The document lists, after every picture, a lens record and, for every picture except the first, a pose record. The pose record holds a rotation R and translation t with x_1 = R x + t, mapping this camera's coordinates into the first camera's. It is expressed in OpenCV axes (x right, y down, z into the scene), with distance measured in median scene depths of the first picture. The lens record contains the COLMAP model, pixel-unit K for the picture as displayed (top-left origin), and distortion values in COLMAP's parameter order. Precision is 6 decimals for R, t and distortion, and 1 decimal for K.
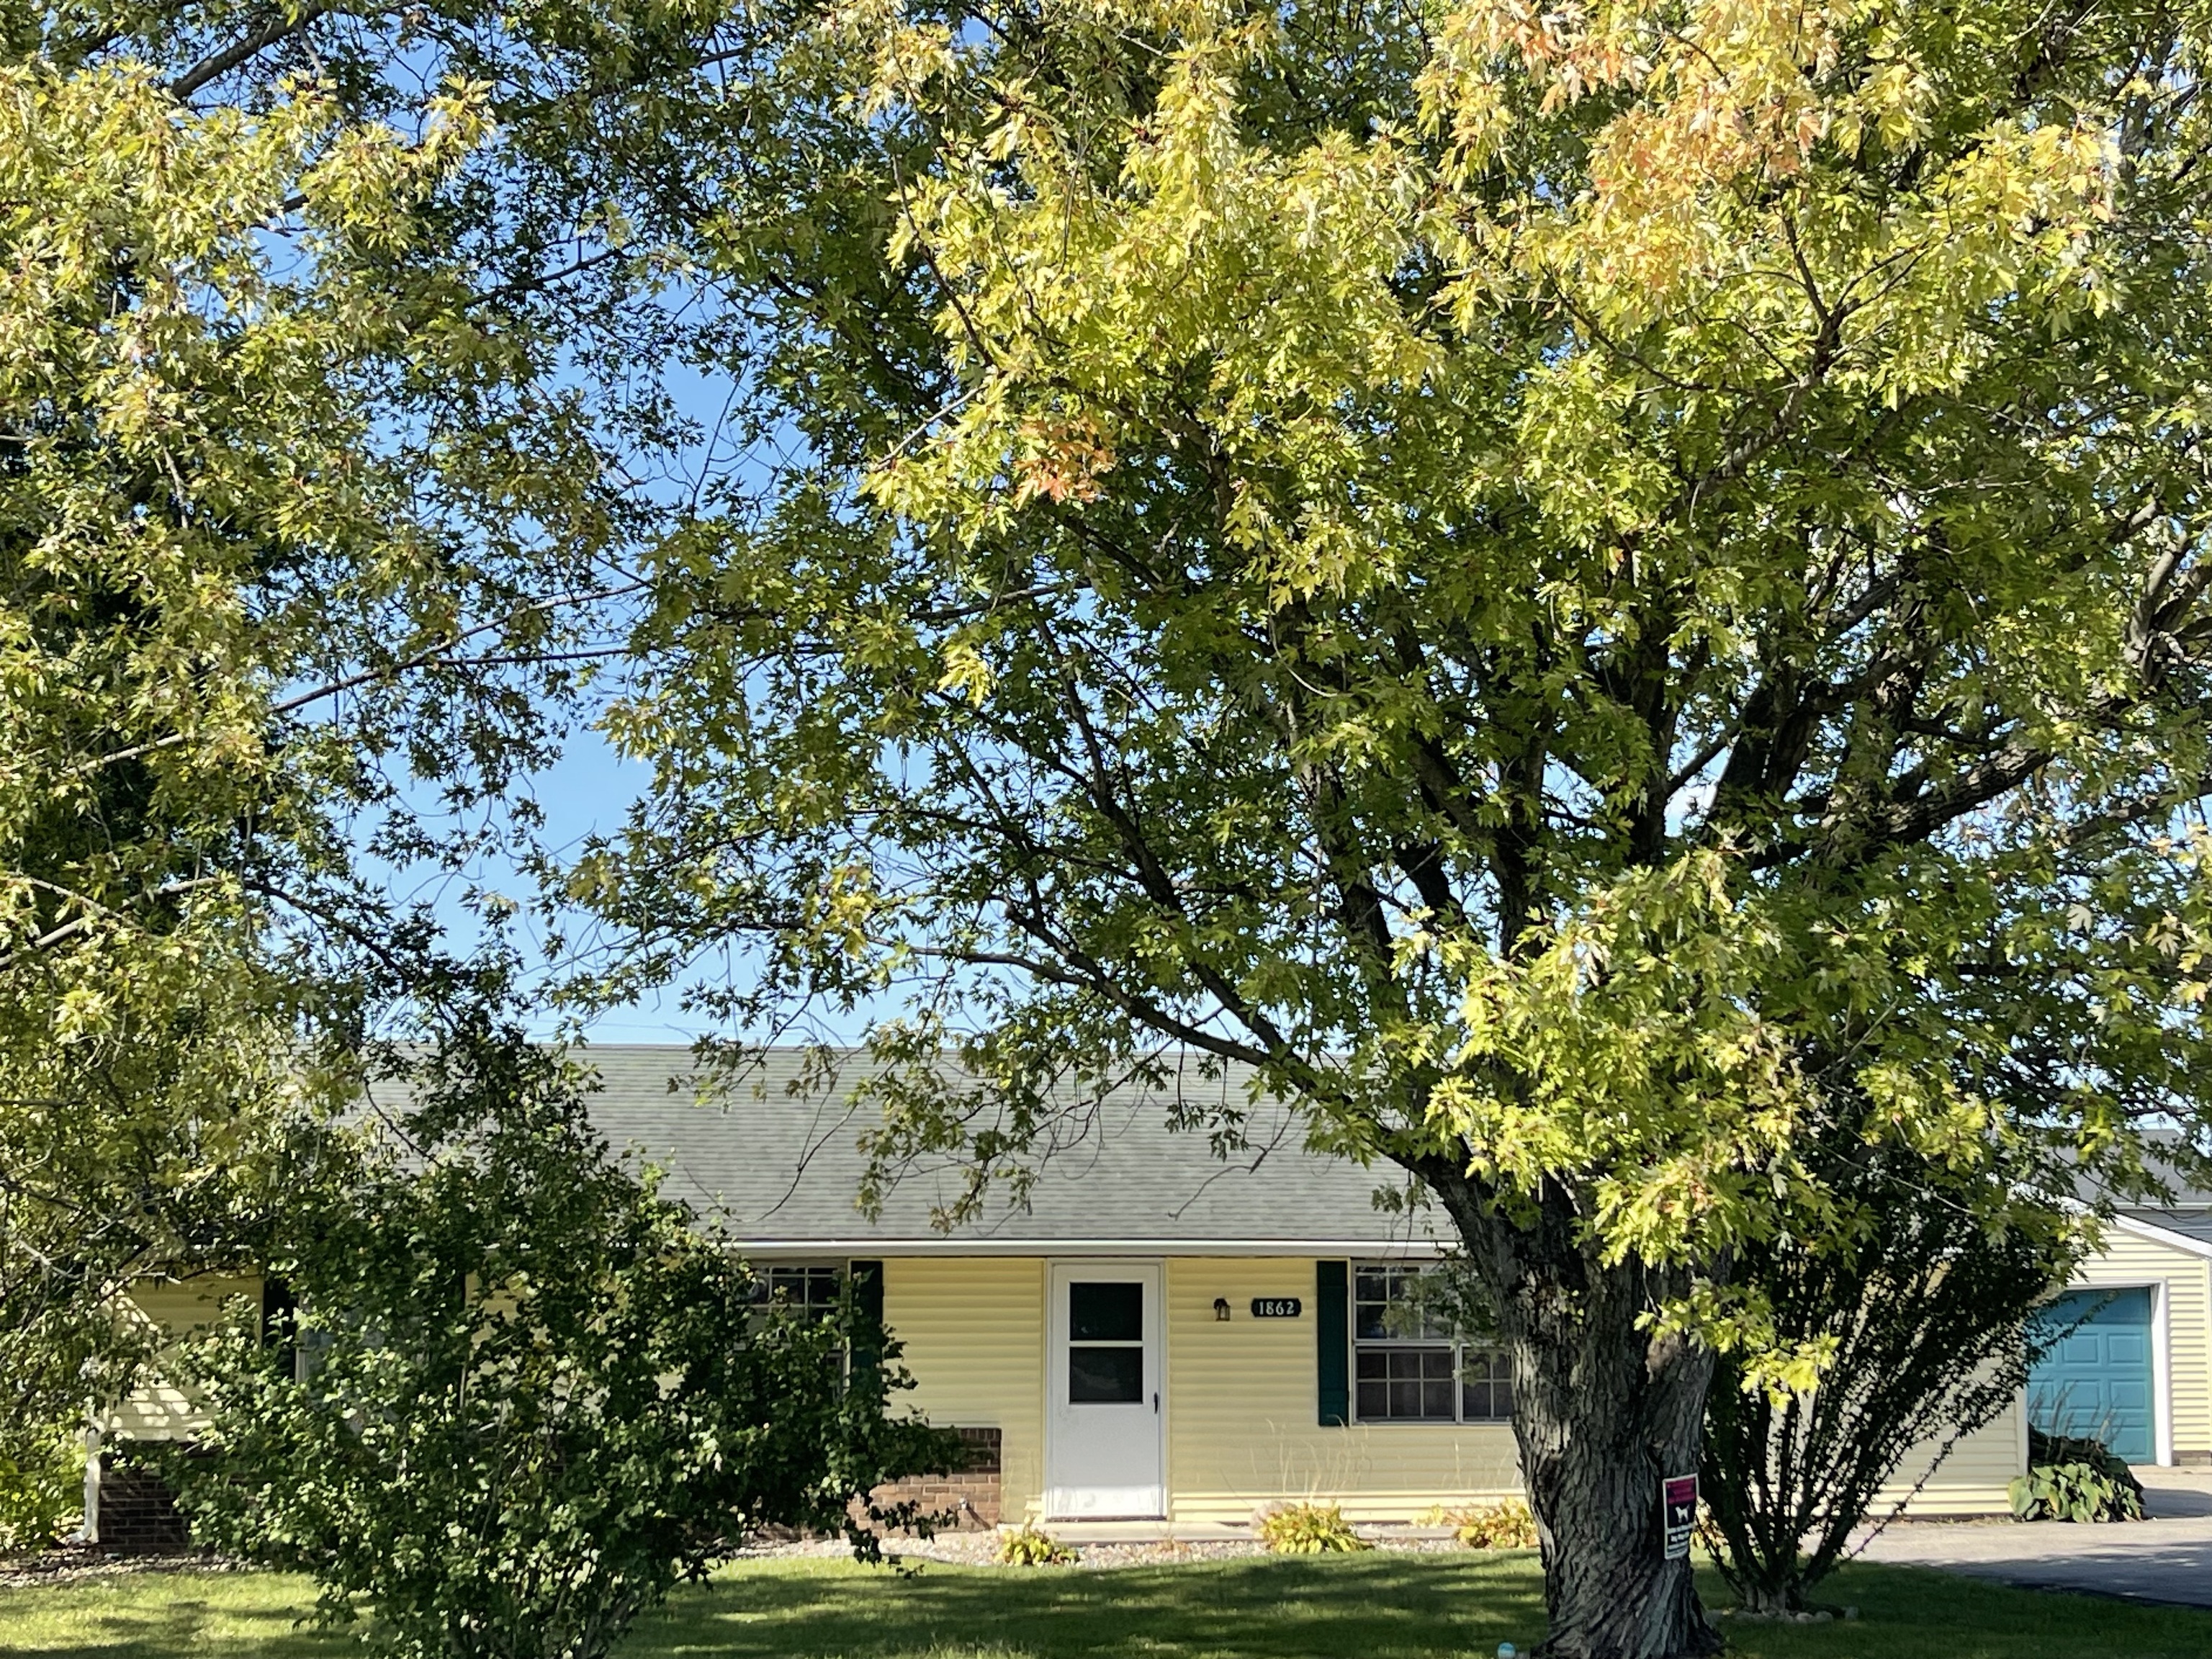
lens RADIAL K [[3536.2, 0, 1106.0], [0, 3536.2, 829.5], [0, 0, 1]] dist [-0.030346, -0.172125]
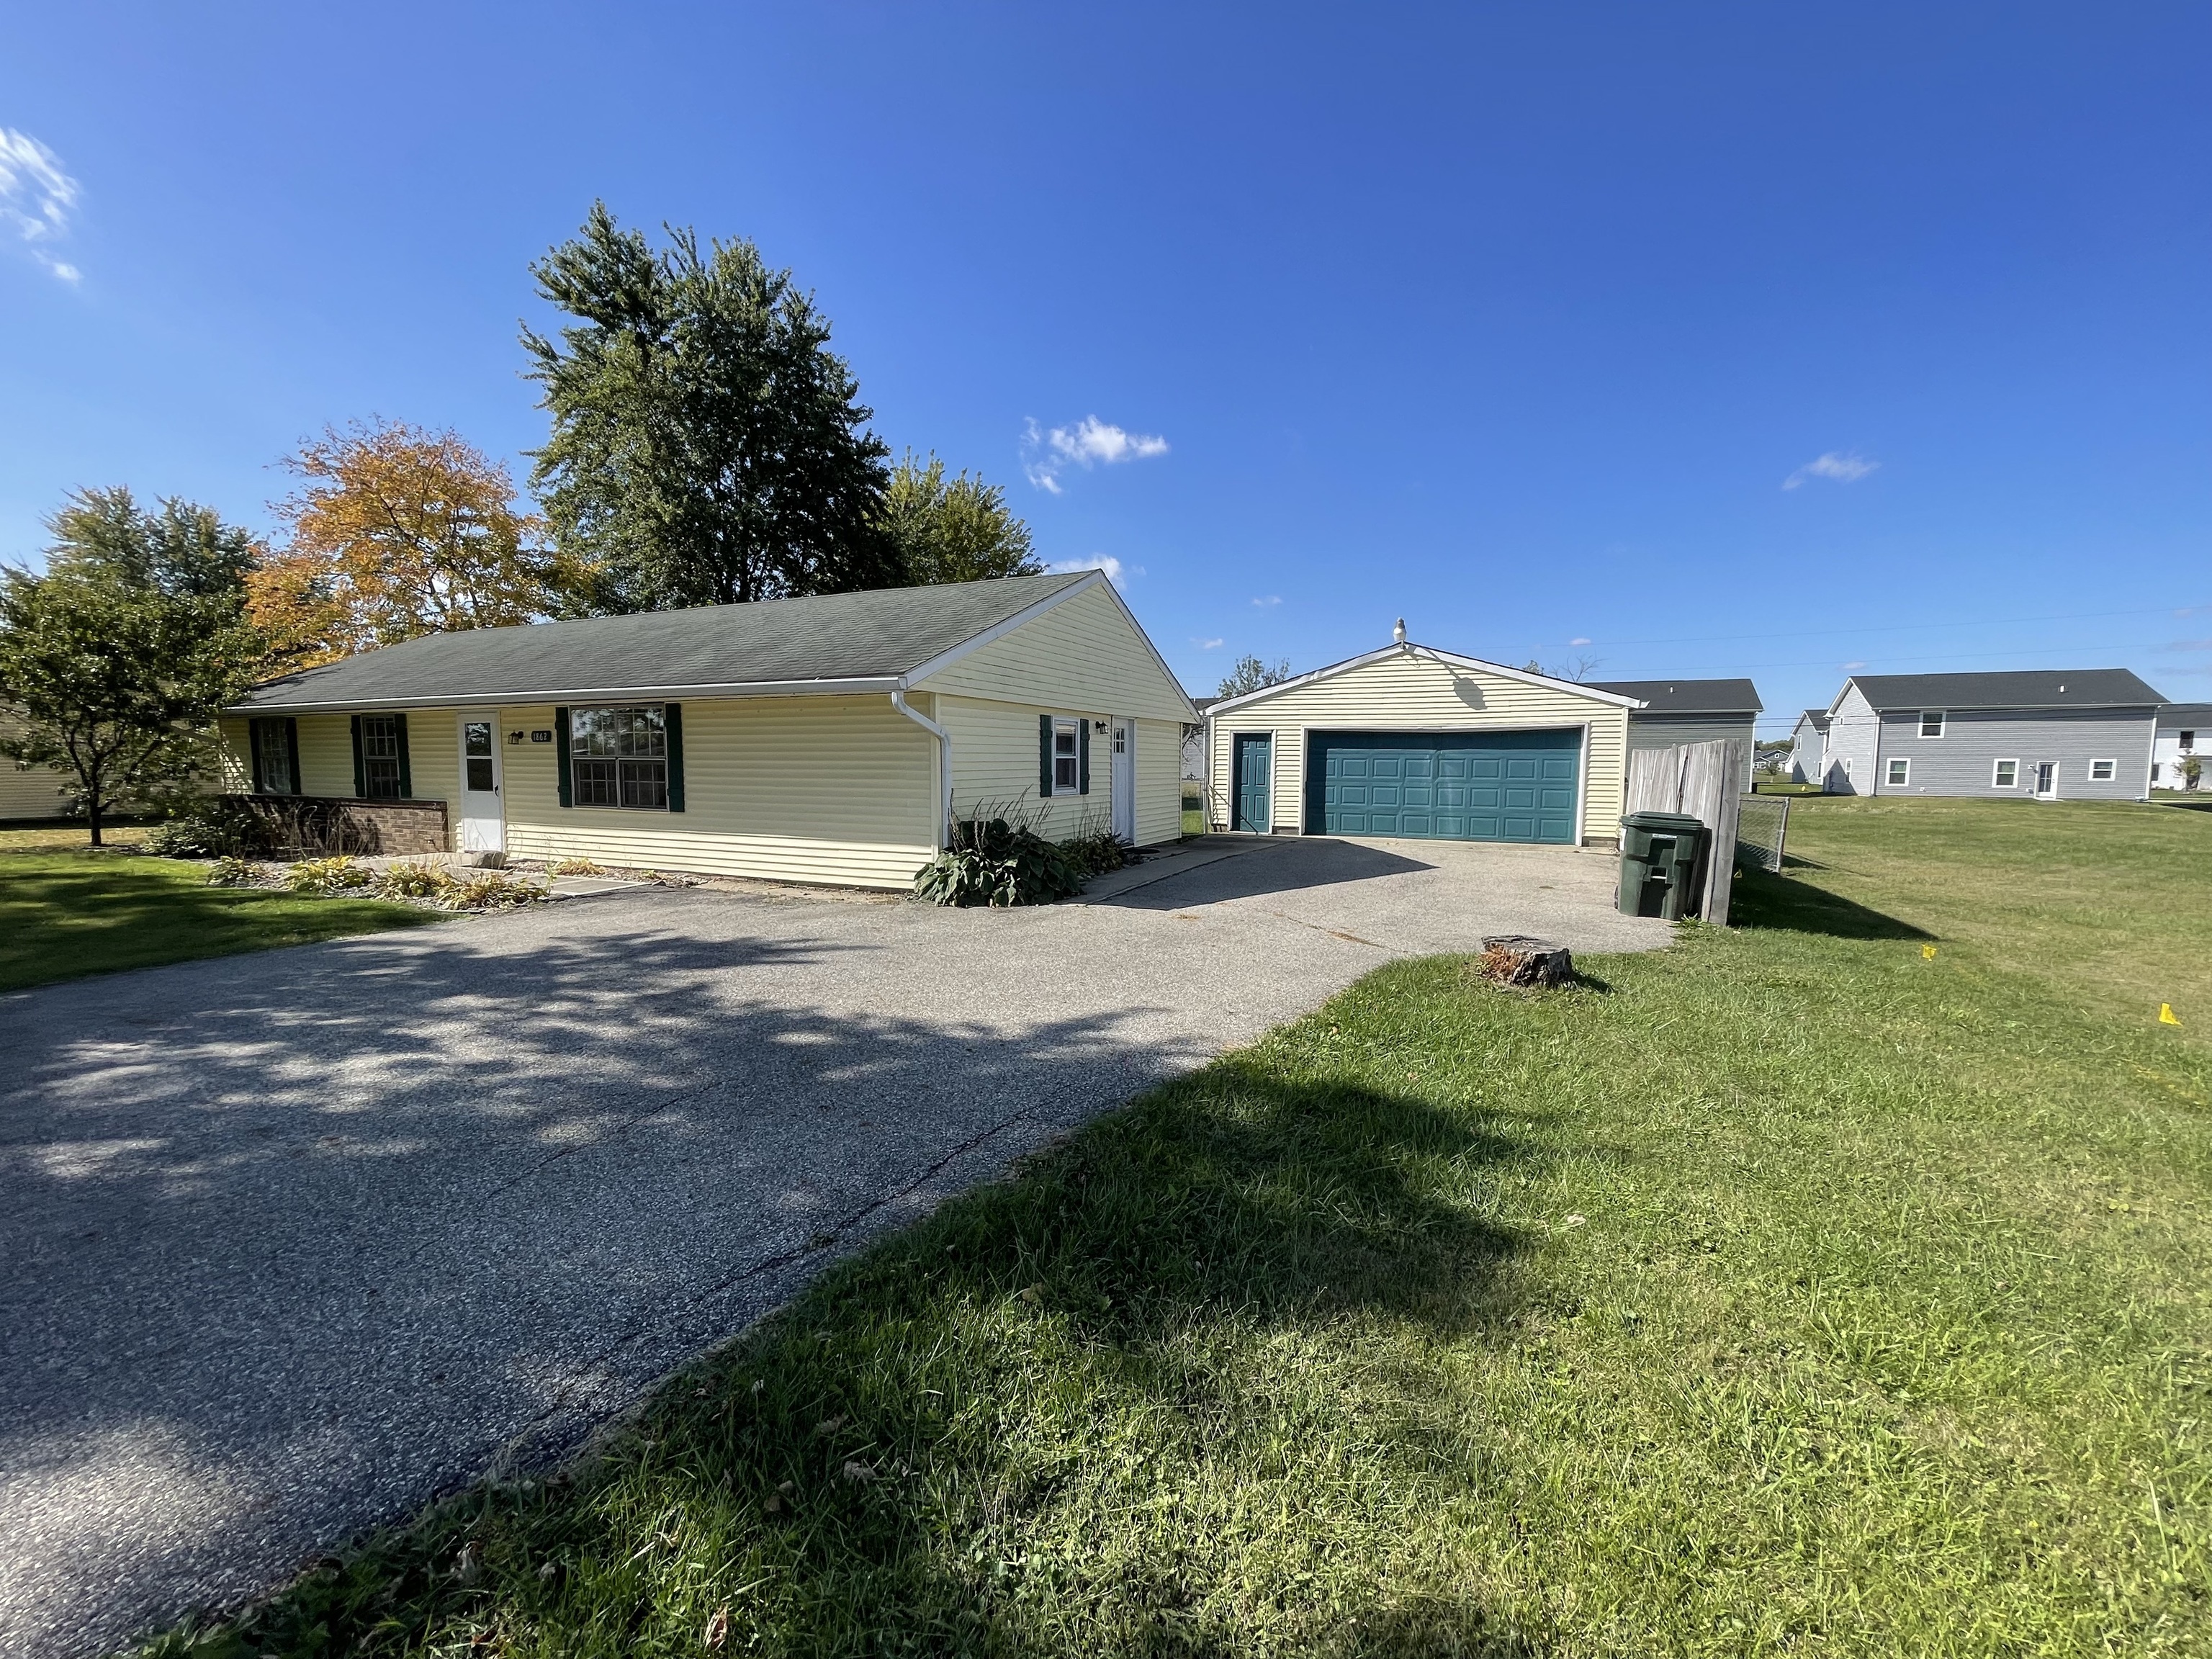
lens RADIAL K [[891.3, 0, 1103.2], [0, 891.3, 840.1], [0, 0, 1]] dist [0.000846, 0.000261]
pose [[0.795910, 0.058623, -0.602570, 0.530006], [0.080116, 0.976349, 0.200810, 0.120792], [0.600091, -0.208102, 0.772389, 0.826337]]
